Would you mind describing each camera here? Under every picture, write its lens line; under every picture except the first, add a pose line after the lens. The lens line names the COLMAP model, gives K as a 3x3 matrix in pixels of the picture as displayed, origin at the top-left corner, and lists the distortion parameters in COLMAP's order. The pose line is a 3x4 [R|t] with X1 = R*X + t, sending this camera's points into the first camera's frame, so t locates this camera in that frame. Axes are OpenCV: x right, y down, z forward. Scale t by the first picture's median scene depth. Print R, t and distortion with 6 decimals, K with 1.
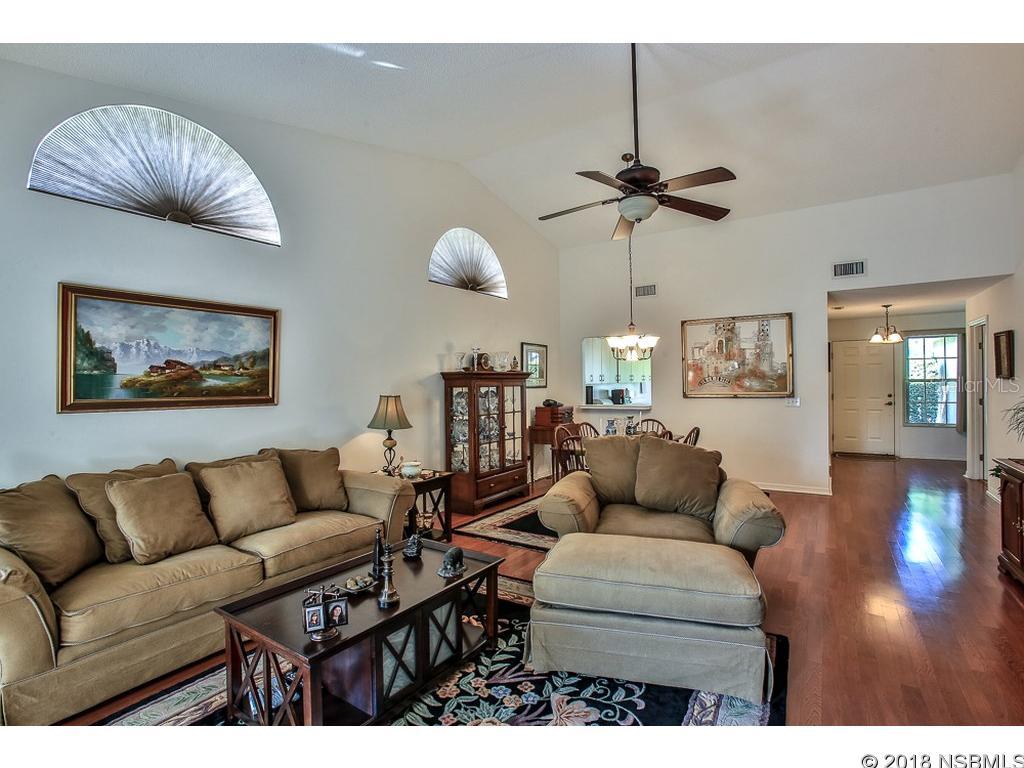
lens RADIAL K [[489.6, 0, 504.1], [0, 489.6, 384.7], [0, 0, 1]] dist [-0.076469, 0.022324]
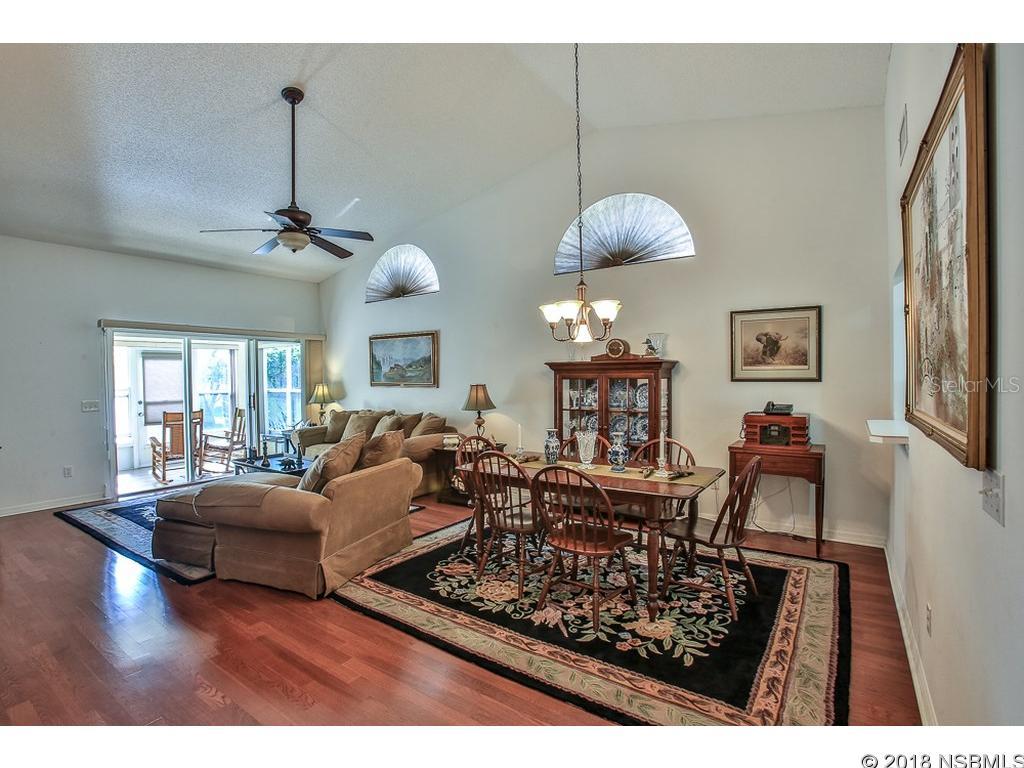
lens RADIAL K [[489.6, 0, 504.1], [0, 489.6, 384.7], [0, 0, 1]] dist [-0.076469, 0.022324]
pose [[-0.013153, 0.039144, -0.999147, 0.760769], [0.011530, 0.999173, 0.038993, -0.019570], [0.999847, -0.011008, -0.013593, 0.776097]]
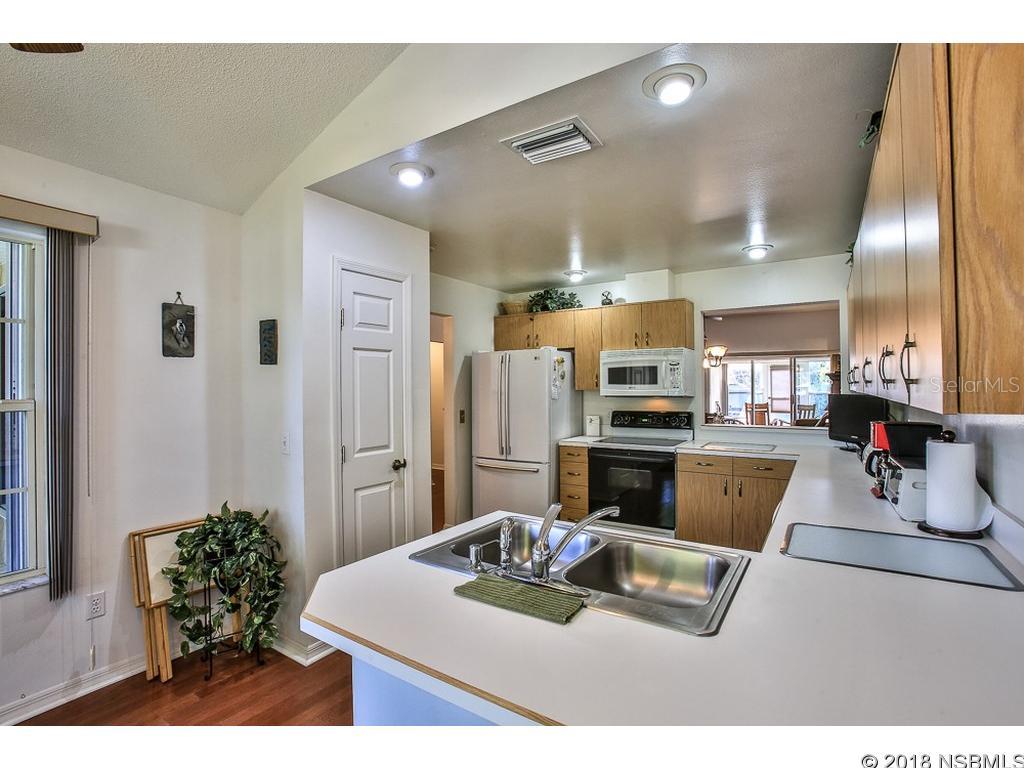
lens RADIAL K [[489.6, 0, 504.1], [0, 489.6, 384.7], [0, 0, 1]] dist [-0.076469, 0.022324]
pose [[-0.999533, 0.023275, -0.019782, 0.674105], [0.023236, 0.999728, 0.002204, -0.020268], [0.019828, 0.001744, -0.999802, 1.876008]]
